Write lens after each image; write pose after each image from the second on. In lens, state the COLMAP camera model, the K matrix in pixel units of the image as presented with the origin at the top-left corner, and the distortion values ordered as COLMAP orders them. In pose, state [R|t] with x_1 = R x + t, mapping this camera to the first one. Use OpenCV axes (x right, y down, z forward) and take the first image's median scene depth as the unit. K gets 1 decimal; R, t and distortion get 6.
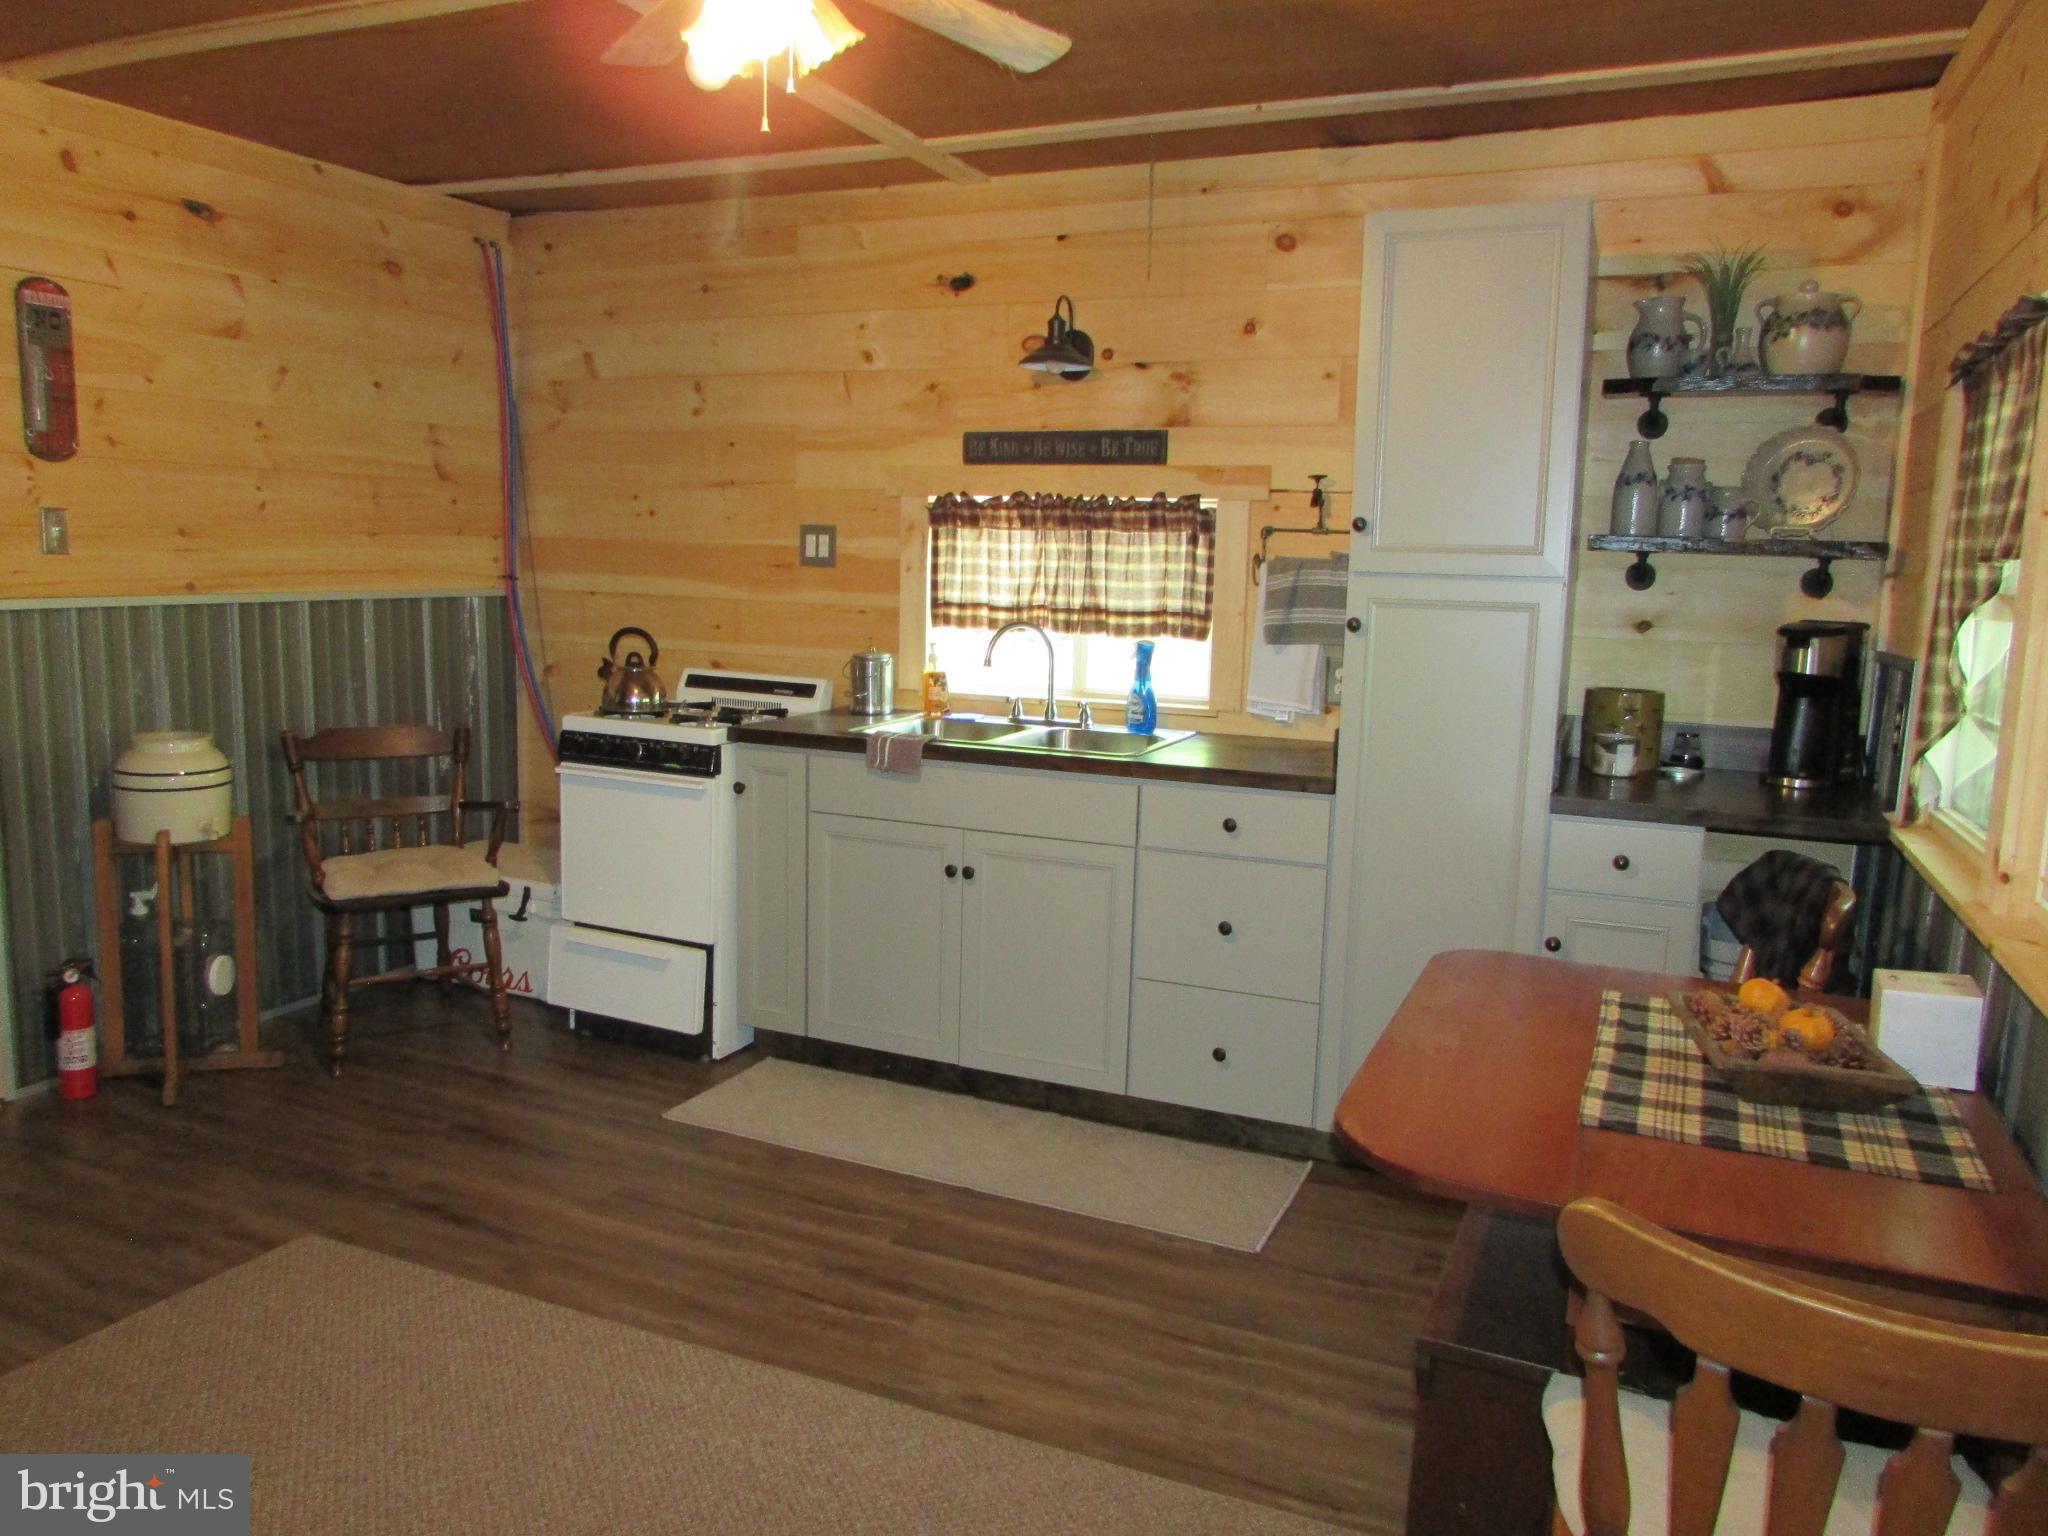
lens RADIAL K [[1463.1, 0, 1024.4], [0, 1463.1, 773.6], [0, 0, 1]] dist [-0.034251, 0.022768]
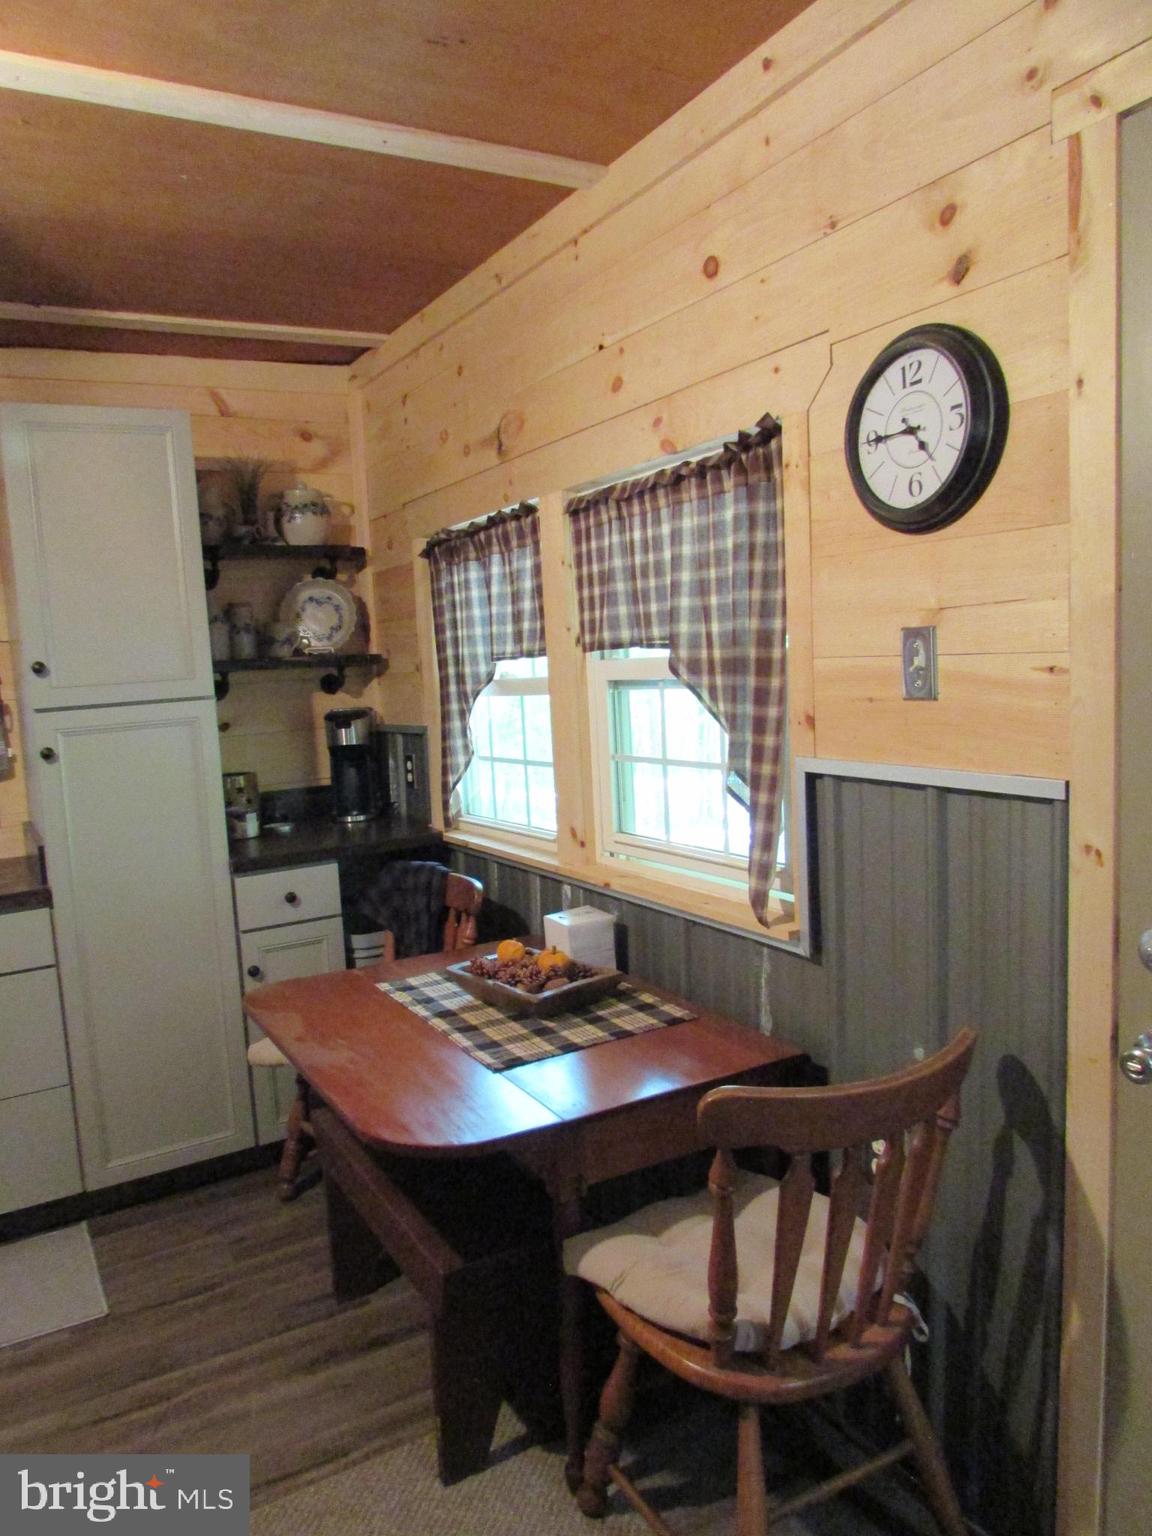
lens RADIAL K [[1097.3, 0, 578.2], [0, 1097.3, 758.8], [0, 0, 1]] dist [-0.034251, 0.022768]
pose [[0.593663, -0.138085, 0.792778, -0.208363], [0.191778, 0.981059, 0.027268, -0.039548], [-0.781527, 0.135849, 0.608901, 0.135819]]
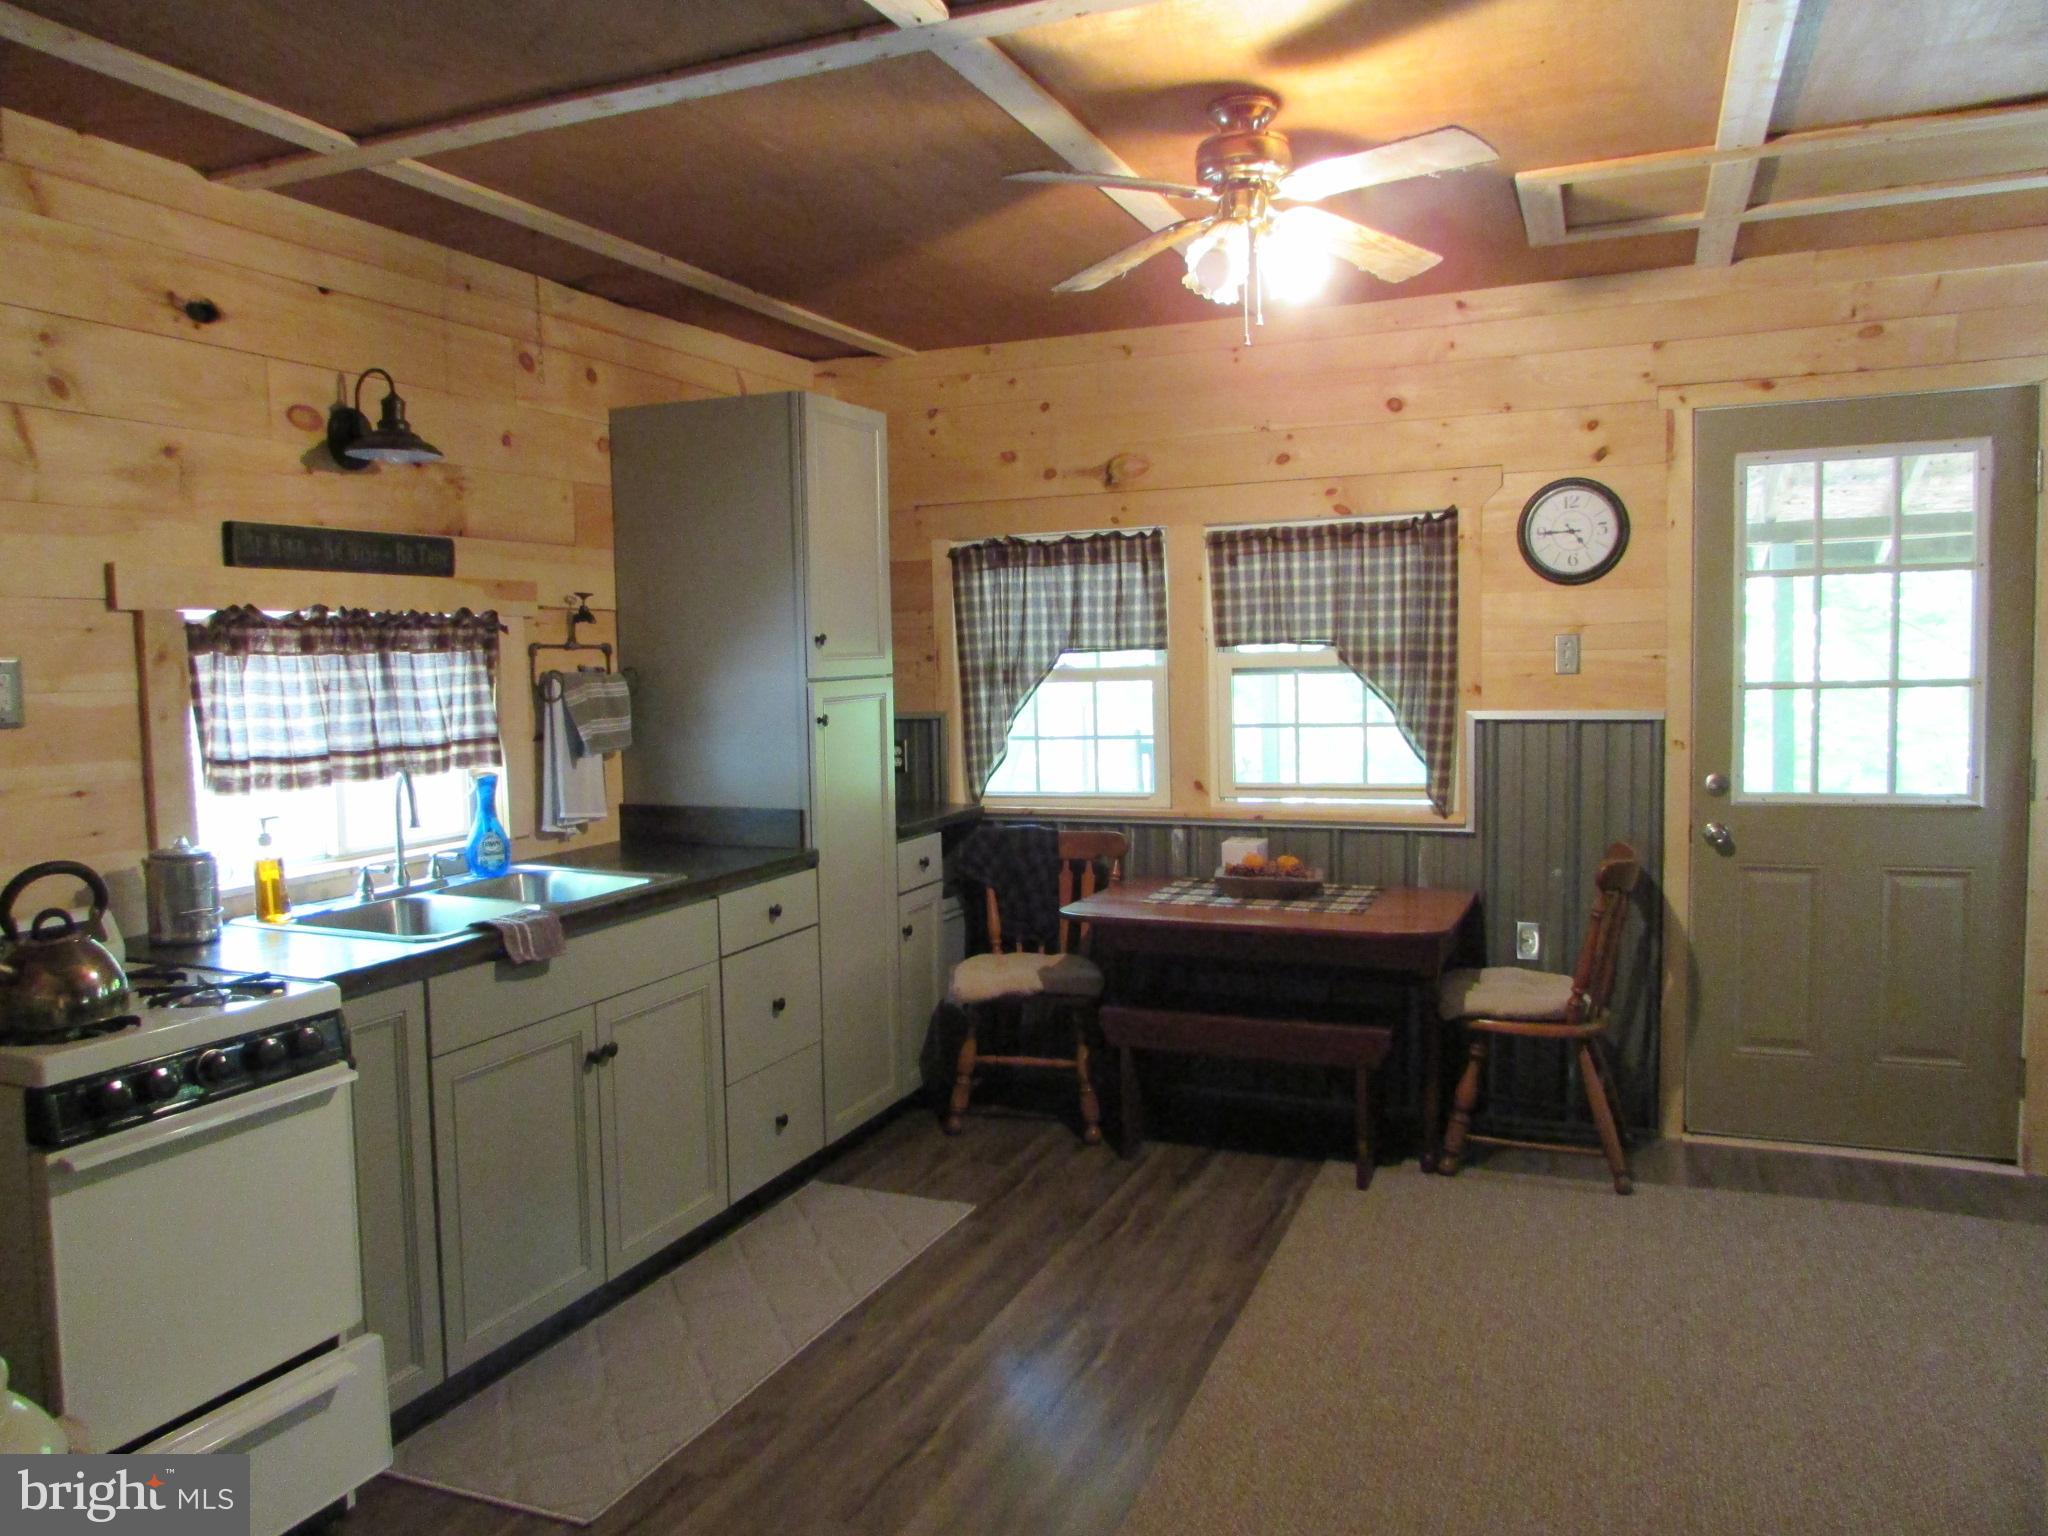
lens RADIAL K [[1463.1, 0, 1010.4], [0, 1463.1, 755.8], [0, 0, 1]] dist [-0.034251, 0.022768]
pose [[-0.018353, -0.094951, 0.995313, -0.979705], [0.170152, 0.980663, 0.096691, -0.160554], [-0.985247, 0.171128, -0.001842, 0.828744]]
